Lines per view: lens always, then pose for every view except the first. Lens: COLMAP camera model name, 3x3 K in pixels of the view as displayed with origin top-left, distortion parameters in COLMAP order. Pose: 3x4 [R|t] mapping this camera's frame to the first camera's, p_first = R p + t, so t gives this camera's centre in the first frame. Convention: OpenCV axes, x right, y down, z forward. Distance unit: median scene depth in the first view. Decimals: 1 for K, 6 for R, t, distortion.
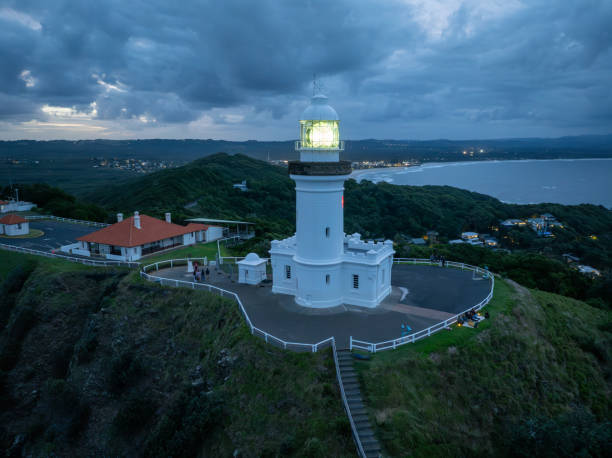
lens RADIAL K [[463.4, 0, 331.0], [0, 463.4, 212.7], [0, 0, 1]] dist [-0.033073, 0.000786]
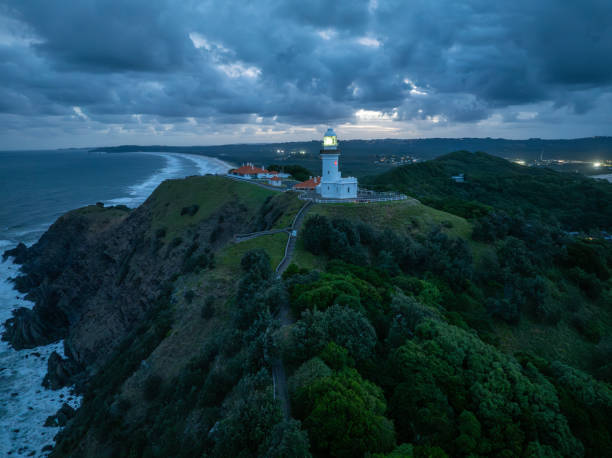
lens RADIAL K [[449.0, 0, 302.0], [0, 449.0, 227.0], [0, 0, 1]] dist [-0.025741, -0.005088]
pose [[0.787252, 0.103958, -0.607805, 1.313313], [-0.080800, 0.994579, 0.065455, 0.170458], [0.611315, -0.002419, 0.791384, -1.129505]]
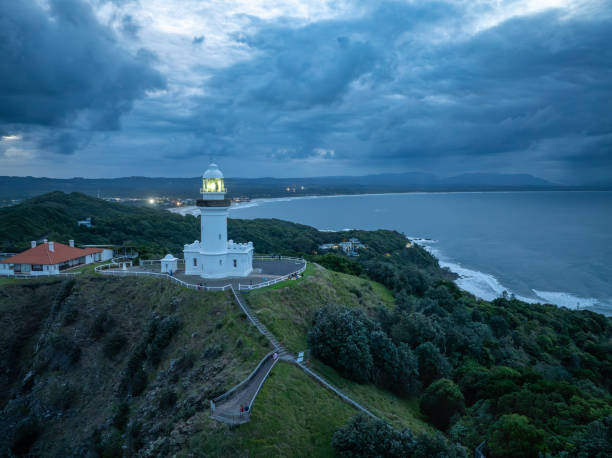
lens RADIAL K [[439.2, 0, 303.5], [0, 439.2, 228.1], [0, 0, 1]] dist [-0.031392, 0.005891]
pose [[0.950910, -0.030691, 0.307941, -0.179850], [0.043296, 0.998477, -0.034182, 0.062997], [-0.306423, 0.045836, 0.950791, -0.622057]]
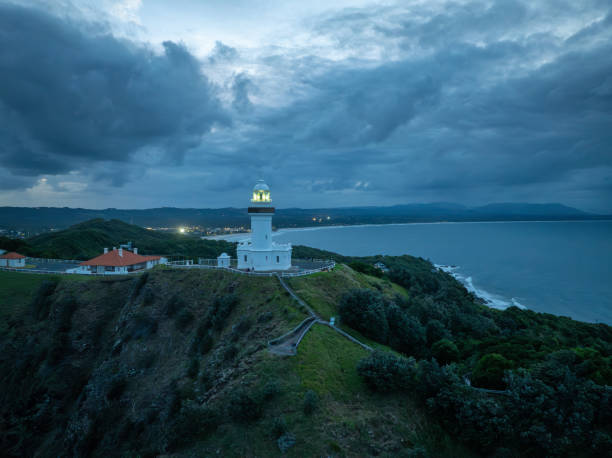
lens RADIAL K [[441.9, 0, 303.6], [0, 441.9, 228.2], [0, 0, 1]] dist [-0.033261, 0.006943]
pose [[0.967495, -0.009803, 0.252702, -0.301888], [0.037942, 0.993565, -0.106723, 0.187760], [-0.250029, 0.112842, 0.961640, -0.935104]]
